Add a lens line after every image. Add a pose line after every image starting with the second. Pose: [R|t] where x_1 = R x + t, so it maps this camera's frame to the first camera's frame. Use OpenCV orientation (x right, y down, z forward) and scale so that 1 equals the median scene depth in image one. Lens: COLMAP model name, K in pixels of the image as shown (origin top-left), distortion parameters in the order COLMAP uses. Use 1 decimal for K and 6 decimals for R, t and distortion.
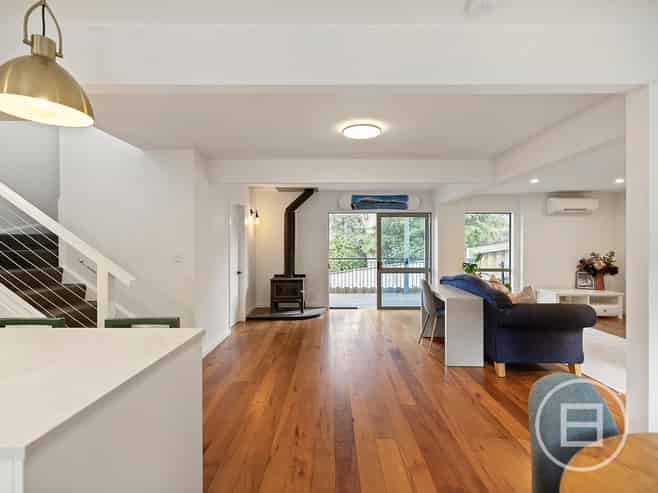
lens RADIAL K [[321.4, 0, 328.2], [0, 321.4, 244.5], [0, 0, 1]] dist [-0.001559, -0.000287]
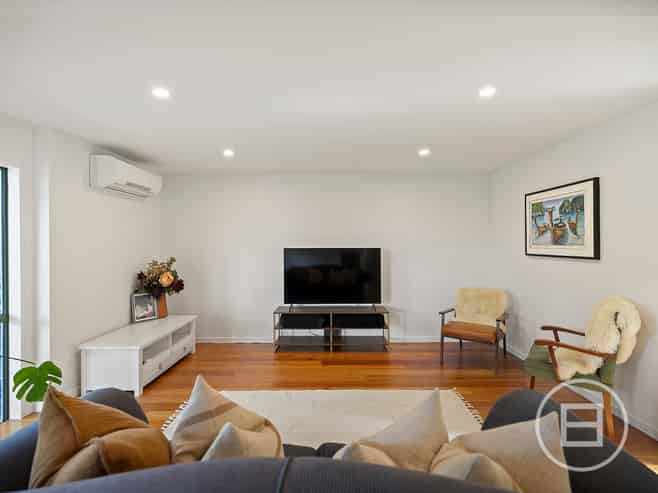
lens RADIAL K [[321.4, 0, 329.0], [0, 321.4, 242.6], [0, 0, 1]] dist [-0.001559, -0.000287]
pose [[-0.002540, 0.000242, 0.999997, 0.195673], [0.000230, 1.000000, -0.000242, -0.009503], [-0.999997, 0.000229, -0.002540, 0.659116]]
